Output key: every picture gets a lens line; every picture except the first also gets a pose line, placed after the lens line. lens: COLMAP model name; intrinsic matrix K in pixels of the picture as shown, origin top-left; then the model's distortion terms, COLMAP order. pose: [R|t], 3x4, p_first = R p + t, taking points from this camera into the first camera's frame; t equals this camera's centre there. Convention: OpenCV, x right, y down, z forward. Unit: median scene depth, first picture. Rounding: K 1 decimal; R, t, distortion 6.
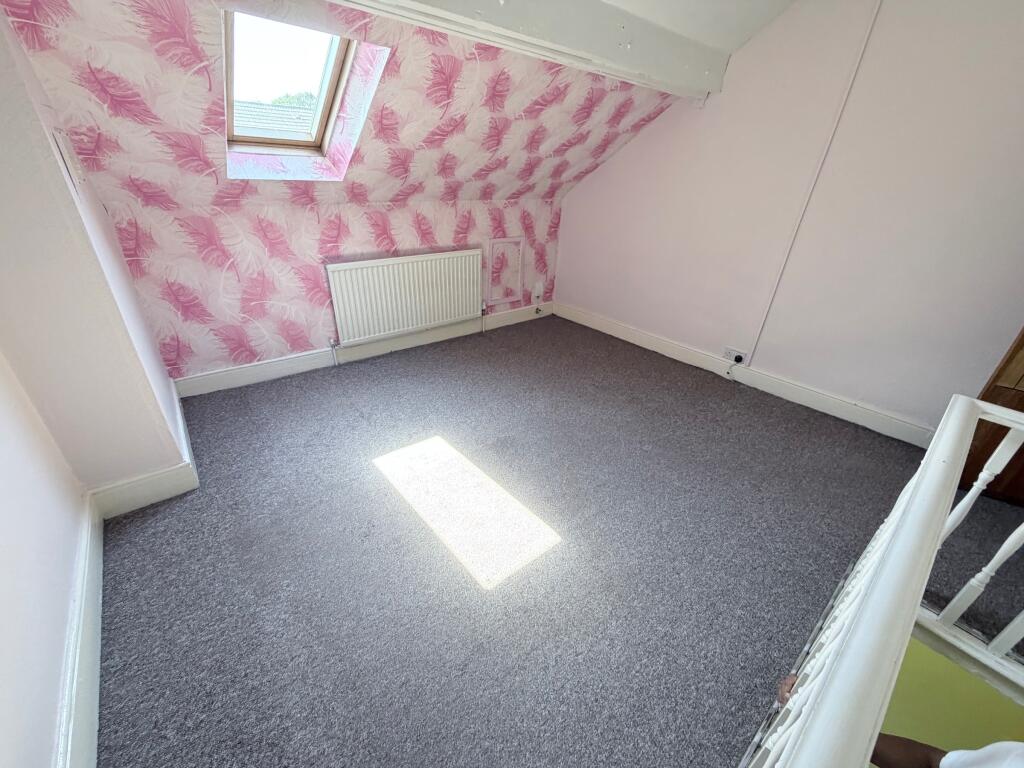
lens RADIAL K [[409.6, 0, 503.3], [0, 409.6, 384.7], [0, 0, 1]] dist [0.000238, 0.000056]
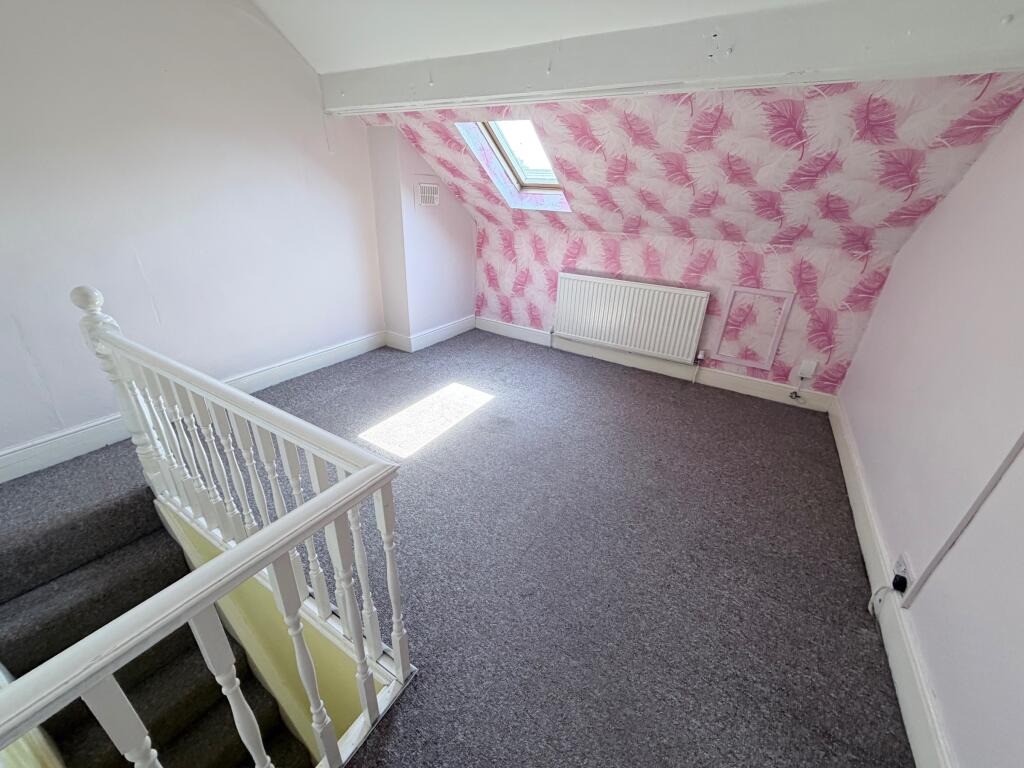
lens RADIAL K [[409.6, 0, 503.3], [0, 409.6, 384.7], [0, 0, 1]] dist [0.000238, 0.000056]
pose [[0.326497, 0.382756, -0.864233, 0.684509], [-0.461384, 0.862545, 0.207703, -0.137927], [0.824939, 0.330929, 0.458216, 0.286777]]
